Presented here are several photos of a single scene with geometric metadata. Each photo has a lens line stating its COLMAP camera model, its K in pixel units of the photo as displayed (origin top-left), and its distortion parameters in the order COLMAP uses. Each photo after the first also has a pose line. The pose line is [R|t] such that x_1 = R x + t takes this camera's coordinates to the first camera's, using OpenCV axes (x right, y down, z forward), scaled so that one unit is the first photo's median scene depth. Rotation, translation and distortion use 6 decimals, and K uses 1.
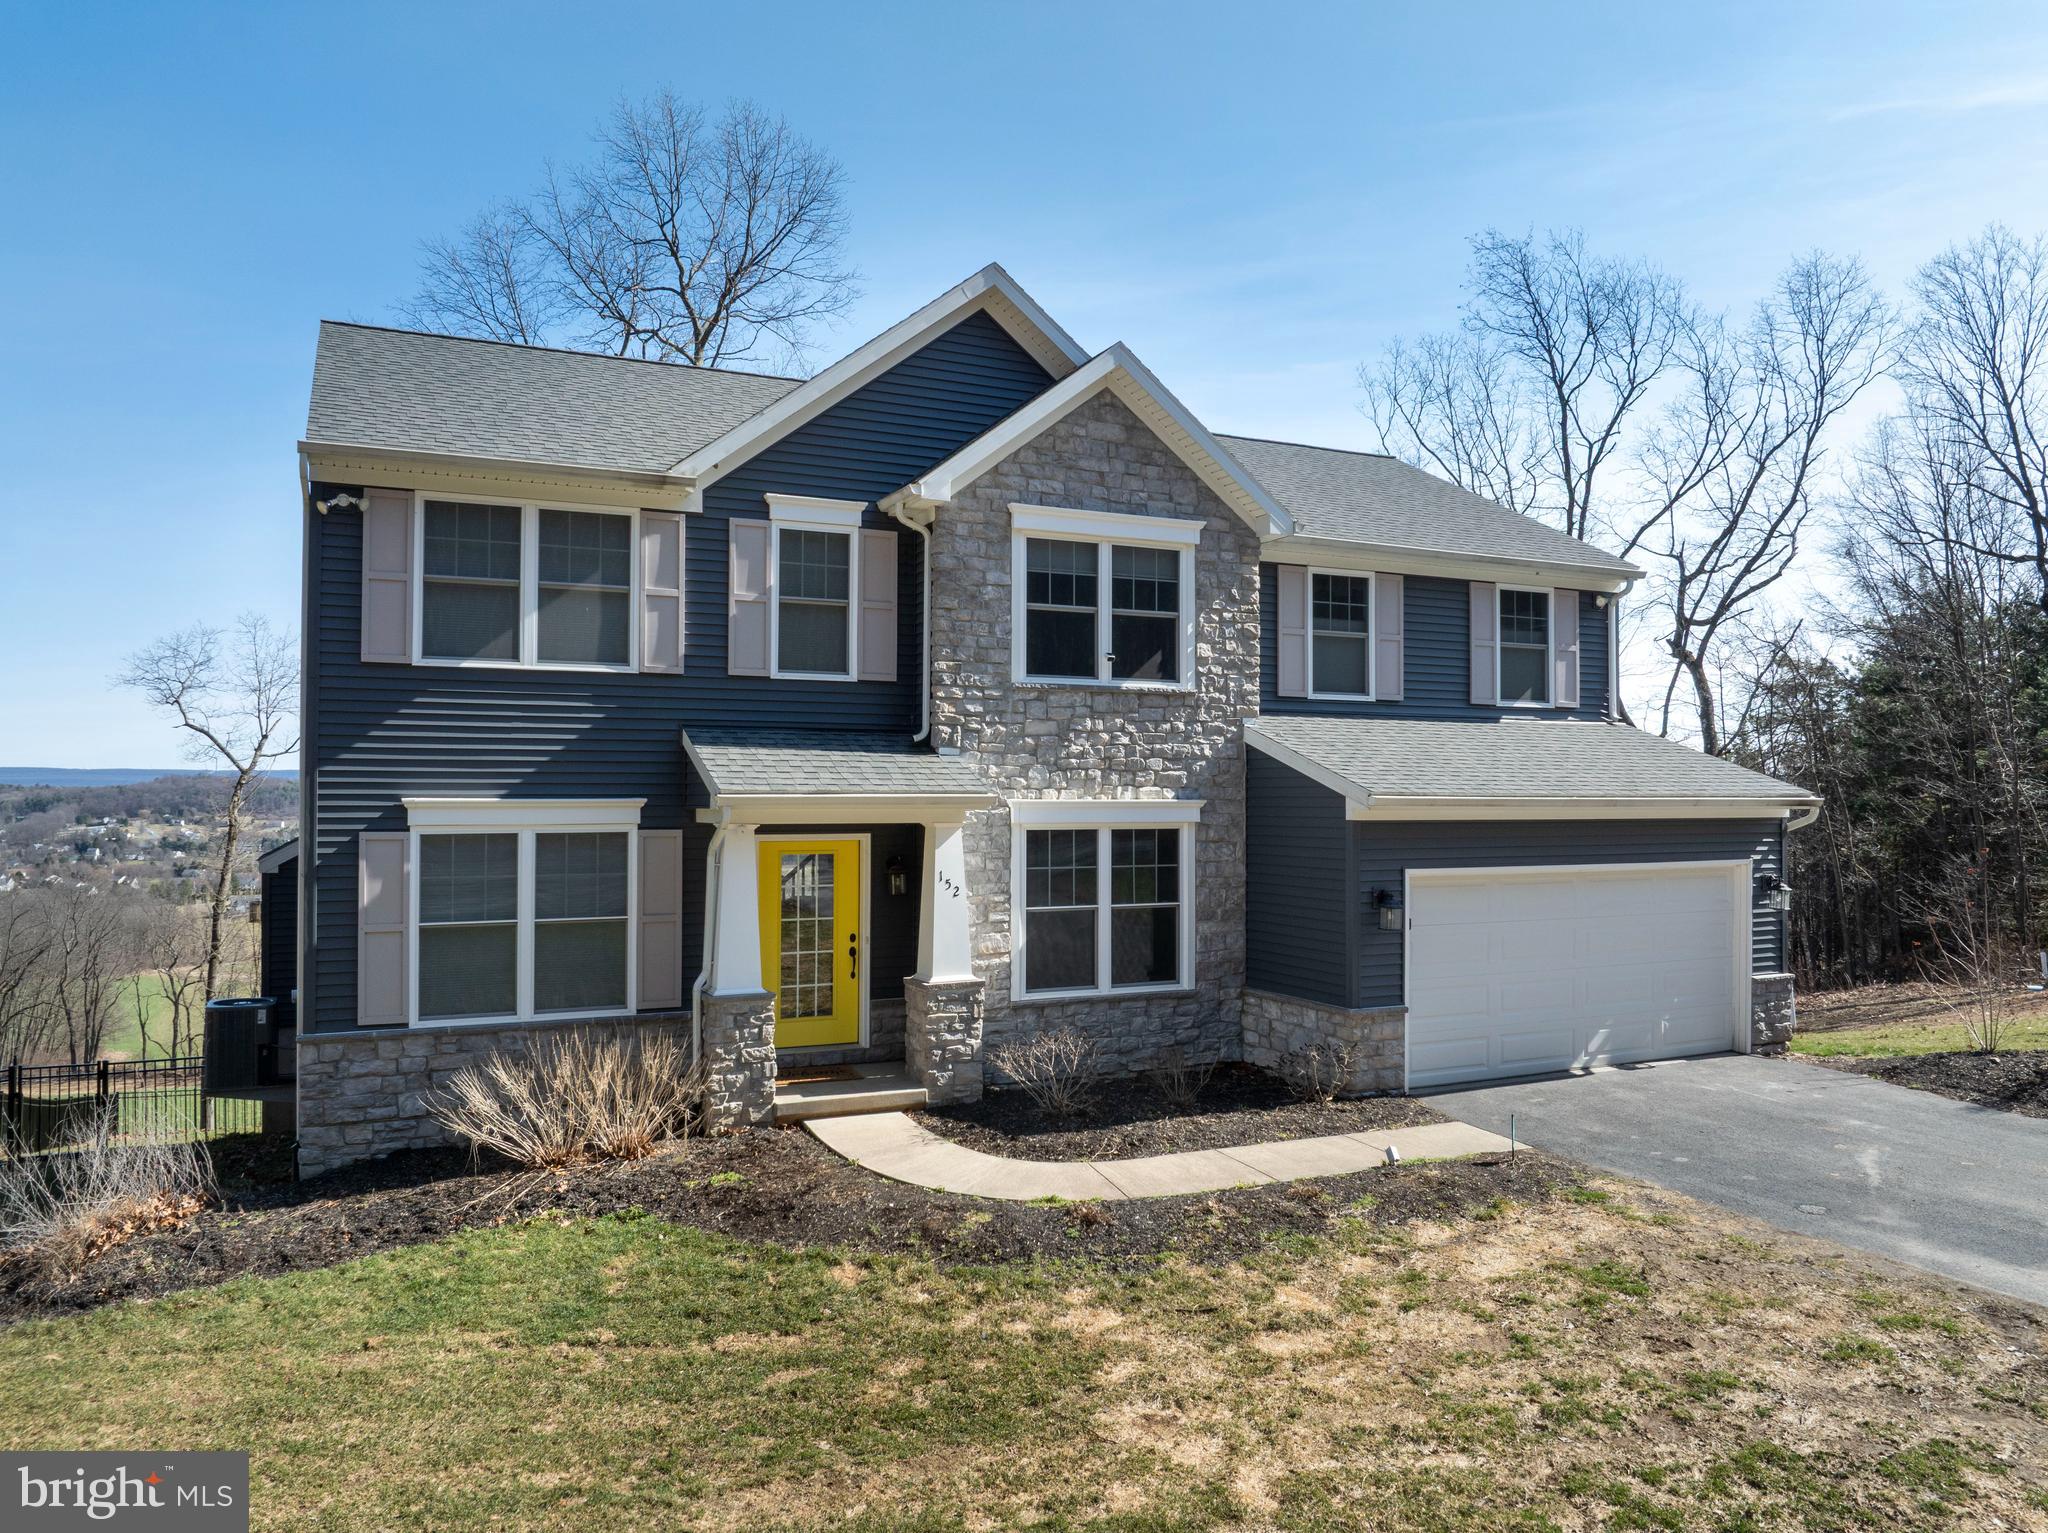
lens RADIAL K [[1443.3, 0, 1039.0], [0, 1443.3, 766.3], [0, 0, 1]] dist [-0.038629, 0.004964]
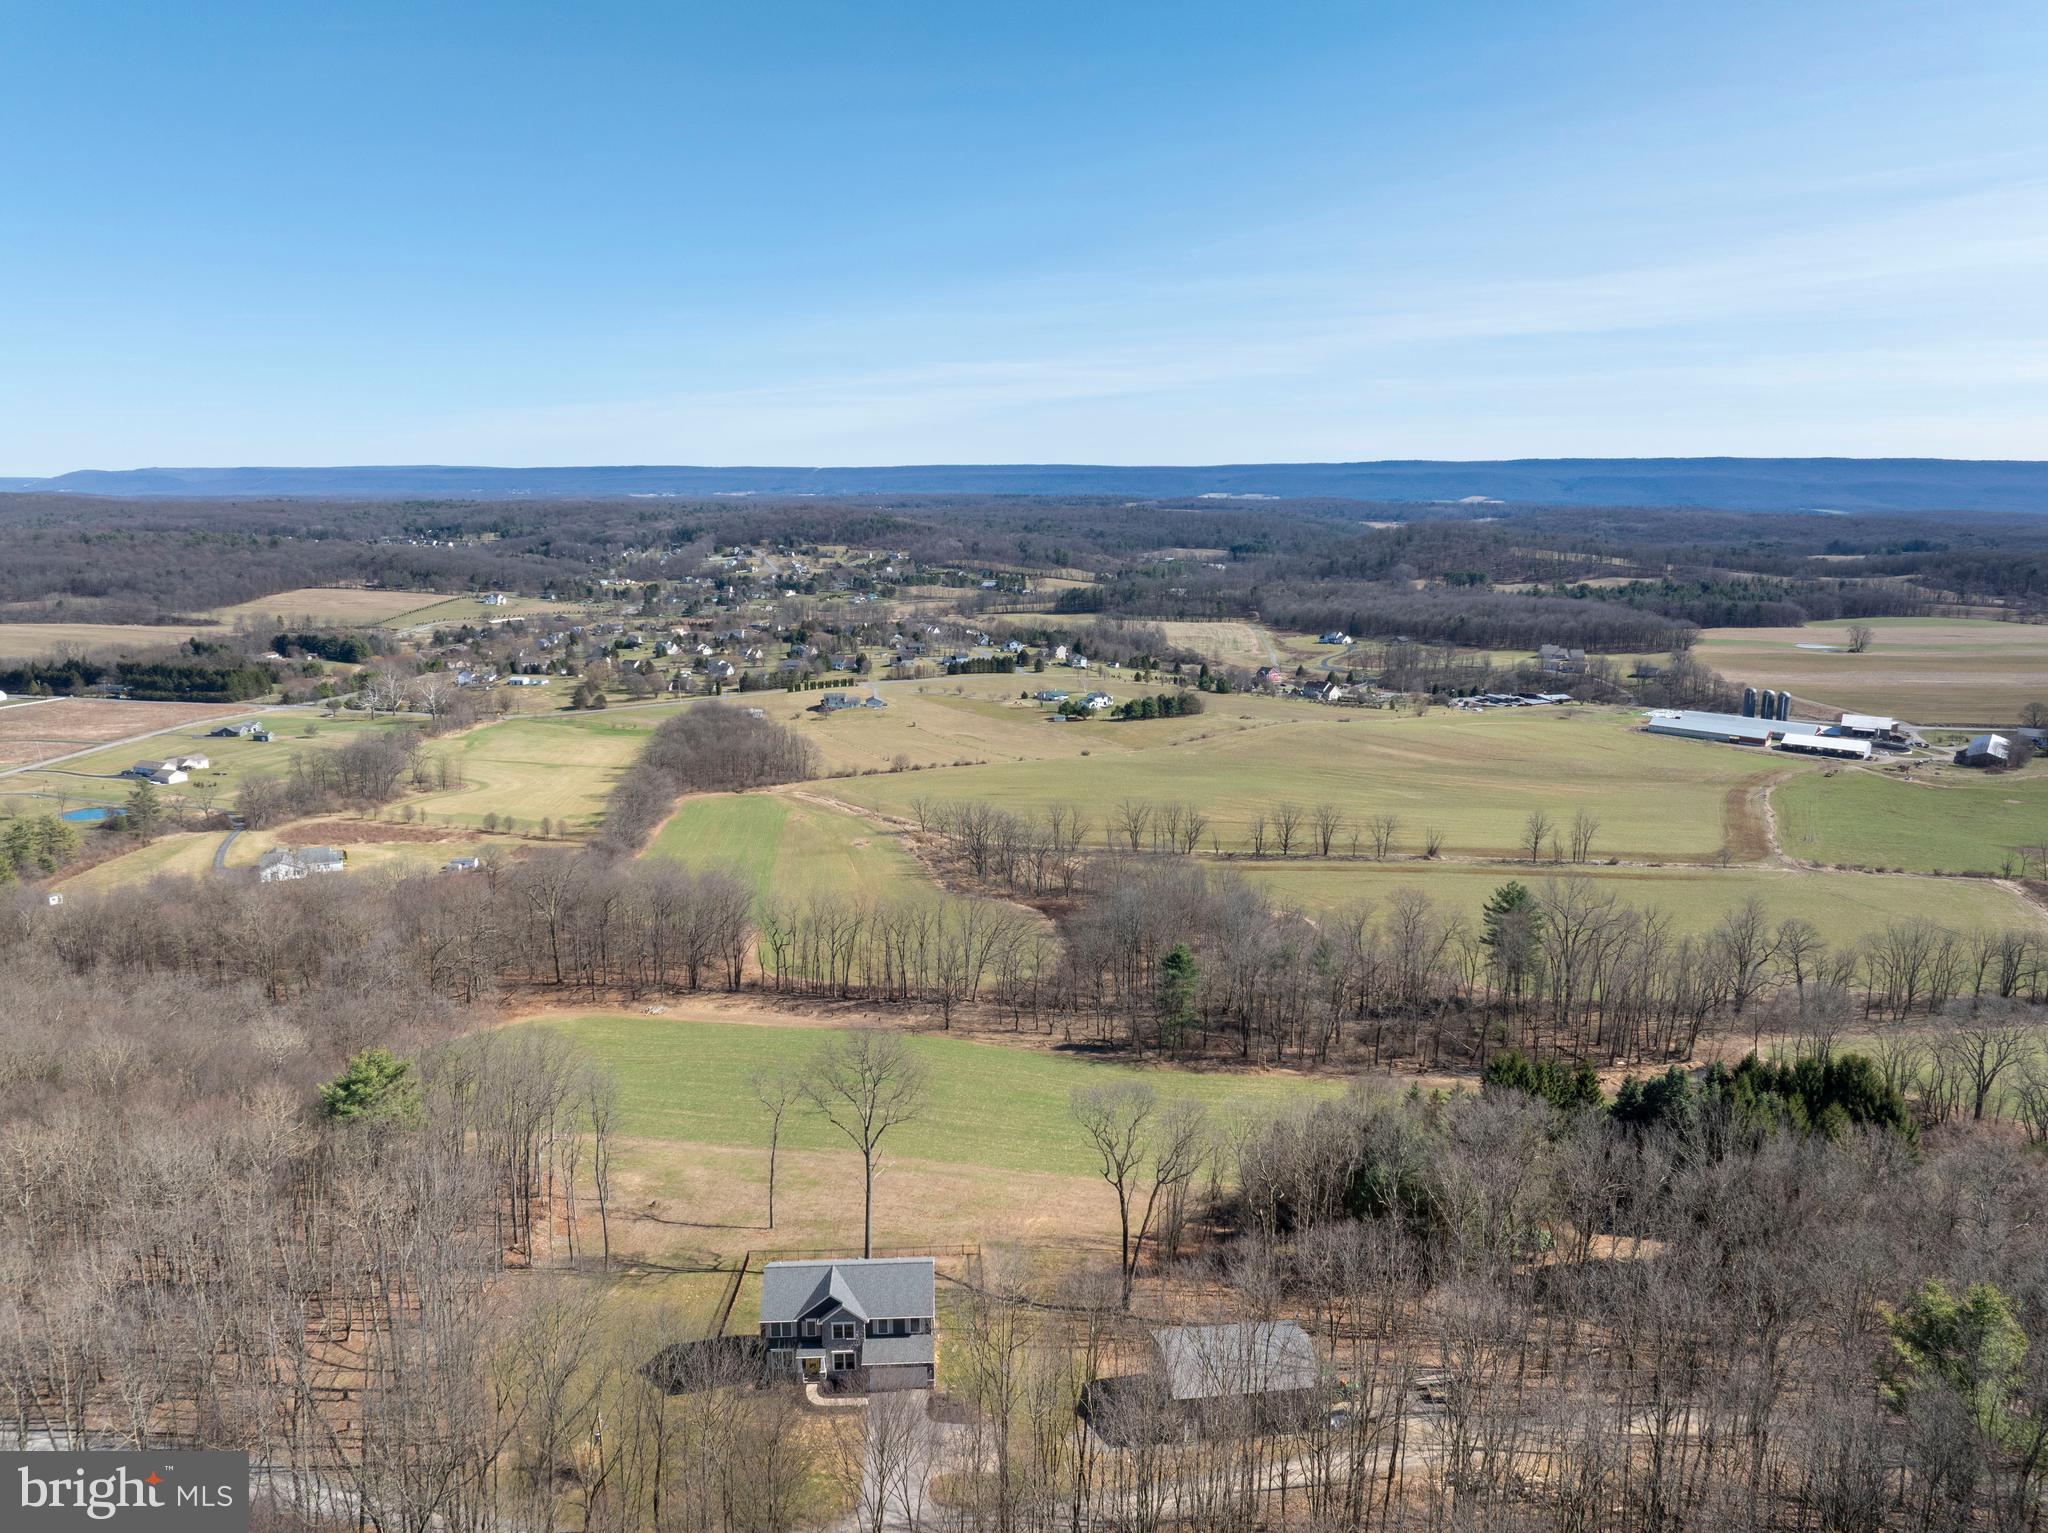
lens RADIAL K [[1443.3, 0, 1025.0], [0, 1443.3, 765.9], [0, 0, 1]] dist [-0.038629, 0.004964]
pose [[0.926566, 0.072036, -0.369170, 4.041446], [0.008487, 0.977235, 0.211988, -5.311027], [0.376036, -0.199554, 0.904862, -5.782986]]
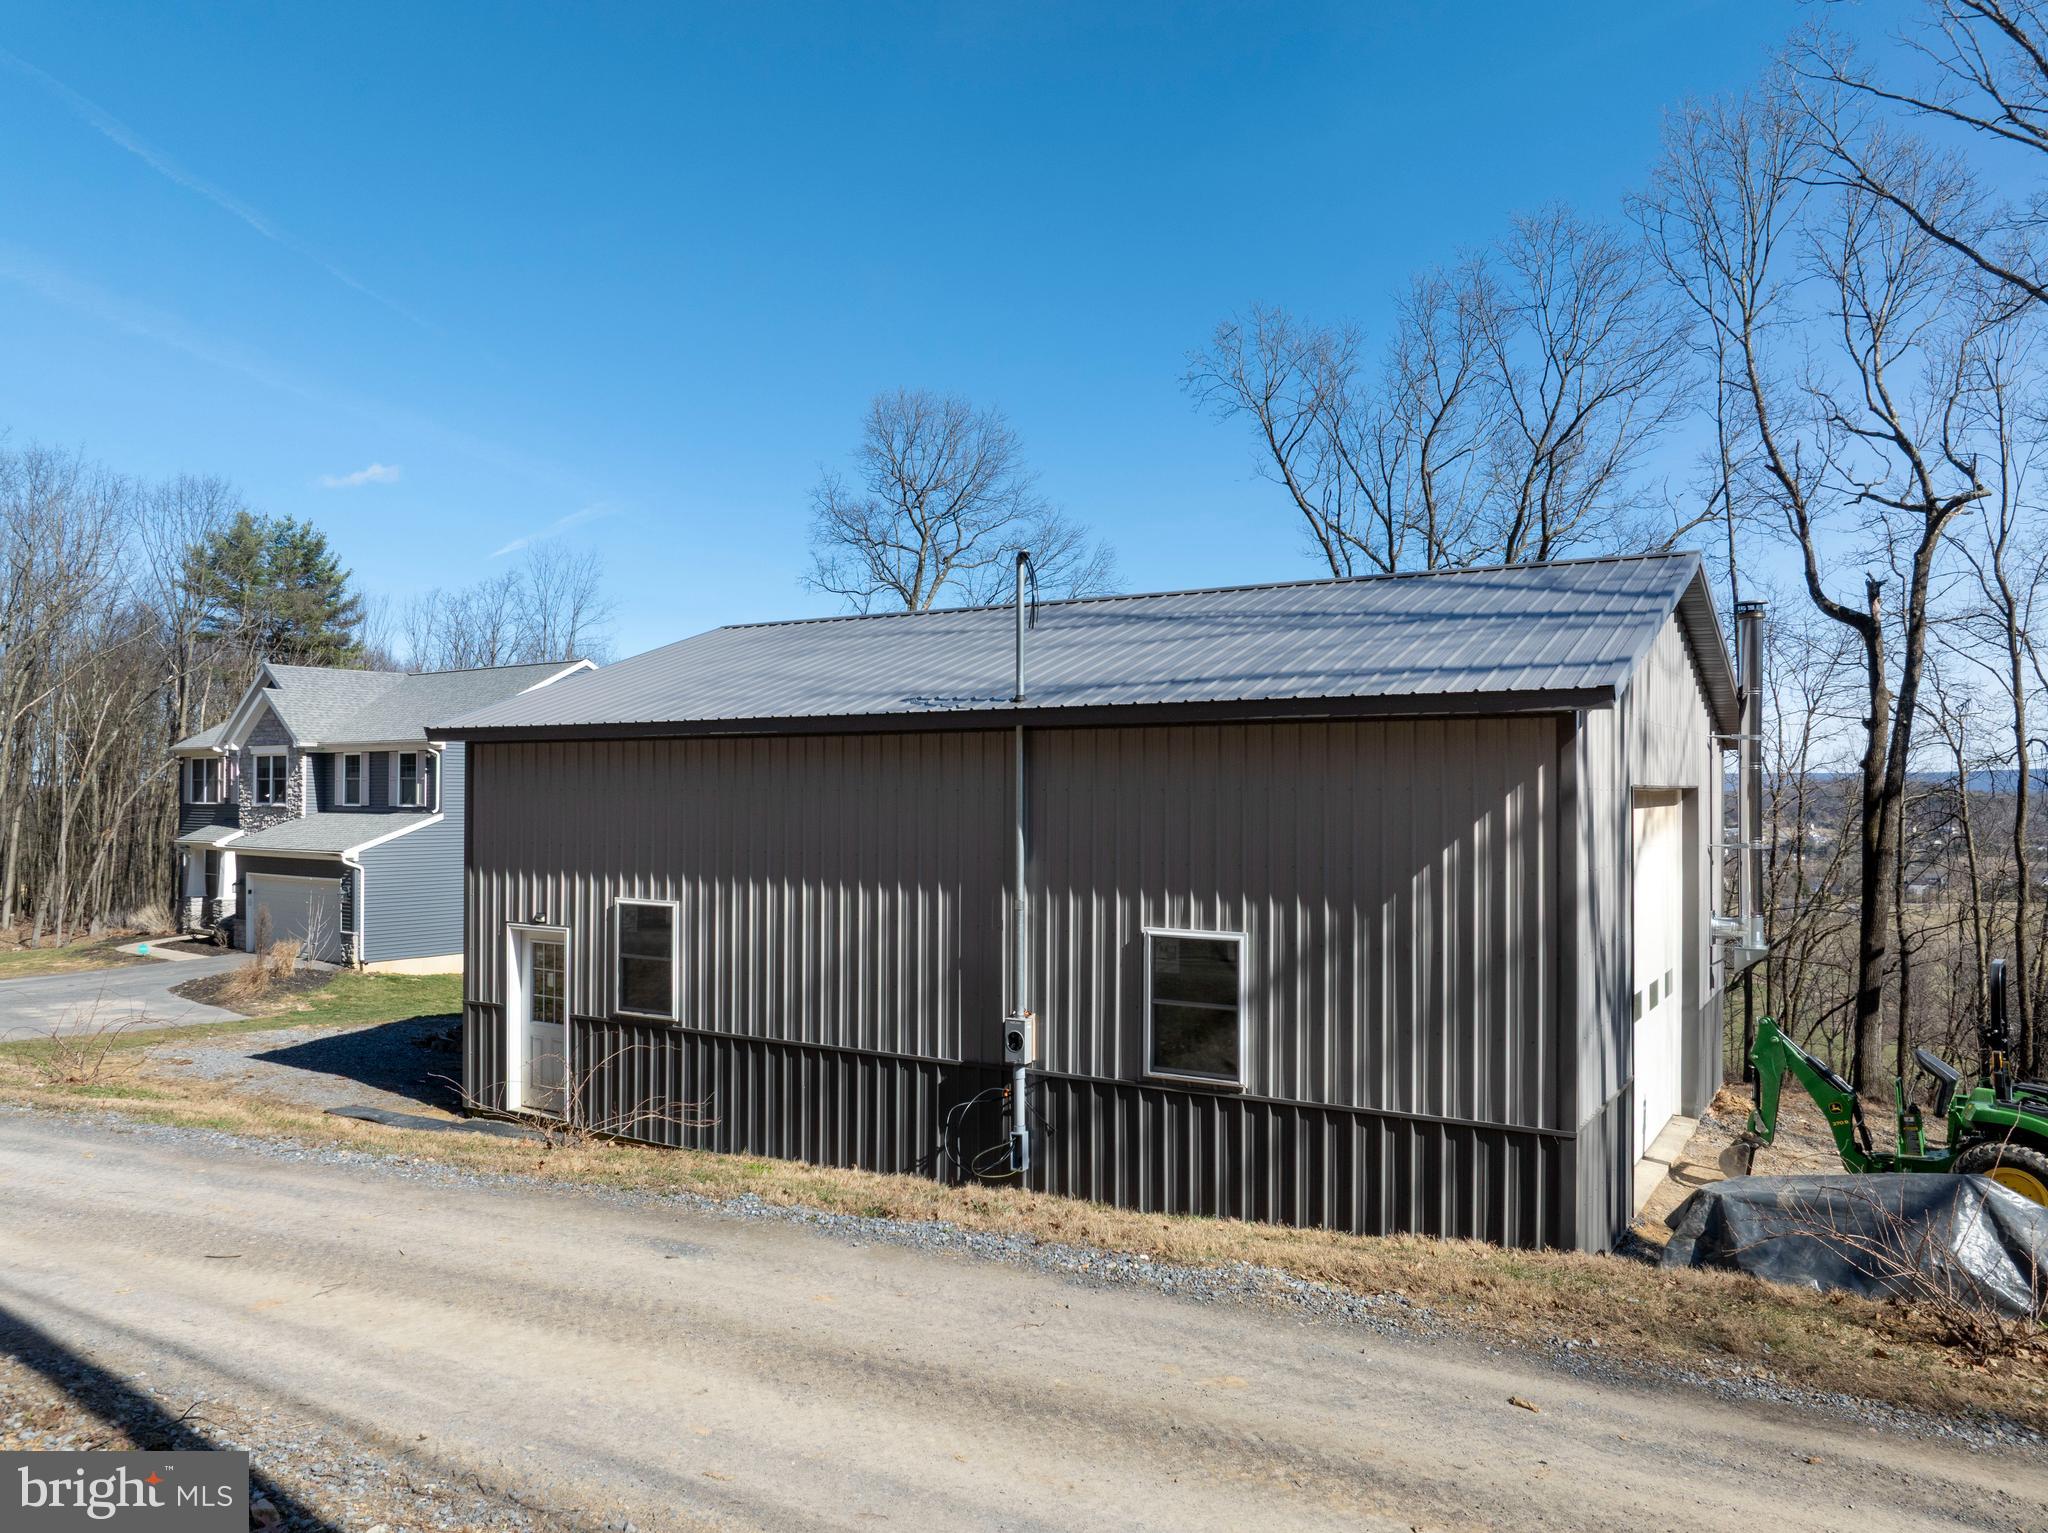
lens RADIAL K [[1443.3, 0, 1028.3], [0, 1443.3, 769.5], [0, 0, 1]] dist [-0.038629, 0.004964]
pose [[0.483911, -0.015189, -0.874986, 3.329086], [0.015140, 0.999845, -0.008983, -0.078649], [0.874986, -0.008900, 0.484066, 0.948942]]
